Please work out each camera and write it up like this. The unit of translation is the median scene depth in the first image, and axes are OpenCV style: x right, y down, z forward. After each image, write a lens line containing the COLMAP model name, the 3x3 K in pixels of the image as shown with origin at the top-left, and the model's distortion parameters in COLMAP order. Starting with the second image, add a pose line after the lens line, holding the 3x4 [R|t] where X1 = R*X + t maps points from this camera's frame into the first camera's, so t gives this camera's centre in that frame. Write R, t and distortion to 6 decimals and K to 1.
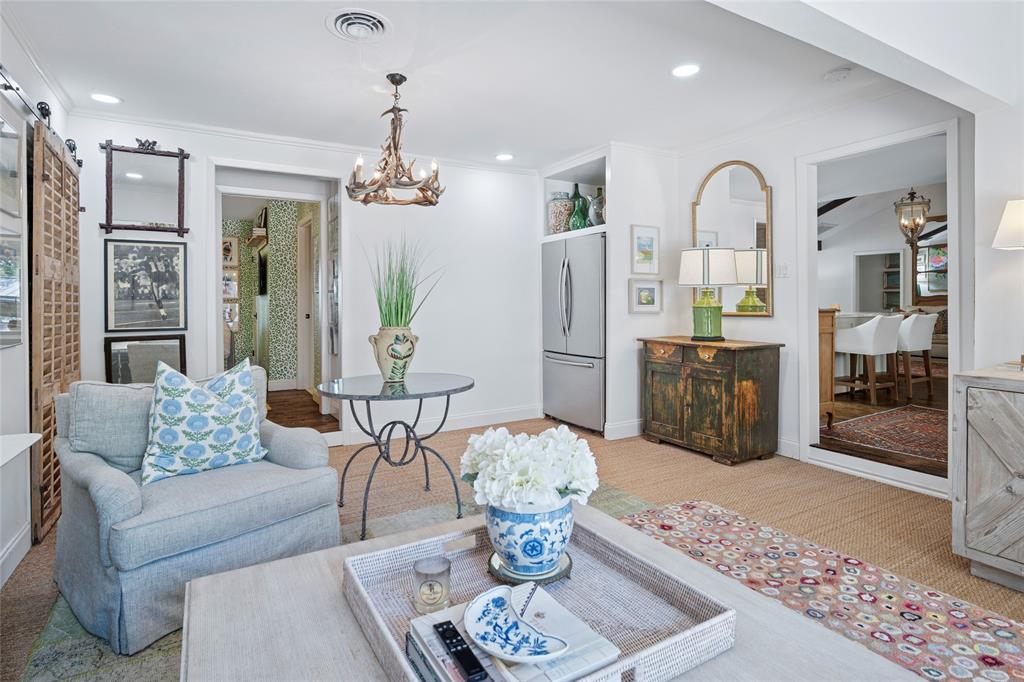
lens RADIAL K [[531.9, 0, 513.6], [0, 531.9, 303.7], [0, 0, 1]] dist [0.000632, 0.000050]
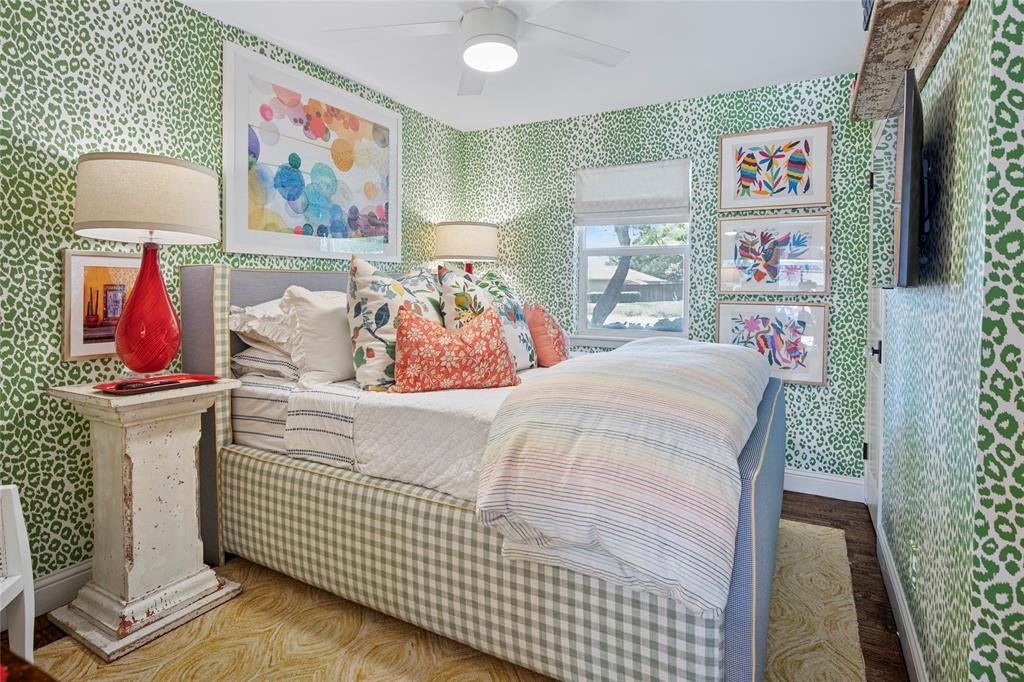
lens RADIAL K [[531.9, 0, 513.6], [0, 531.9, 303.7], [0, 0, 1]] dist [0.000632, 0.000050]
pose [[0.503789, 0.021561, -0.863557, -0.312234], [-0.009485, 0.999766, 0.019429, -0.007467], [0.863774, -0.001597, 0.503876, 0.635651]]
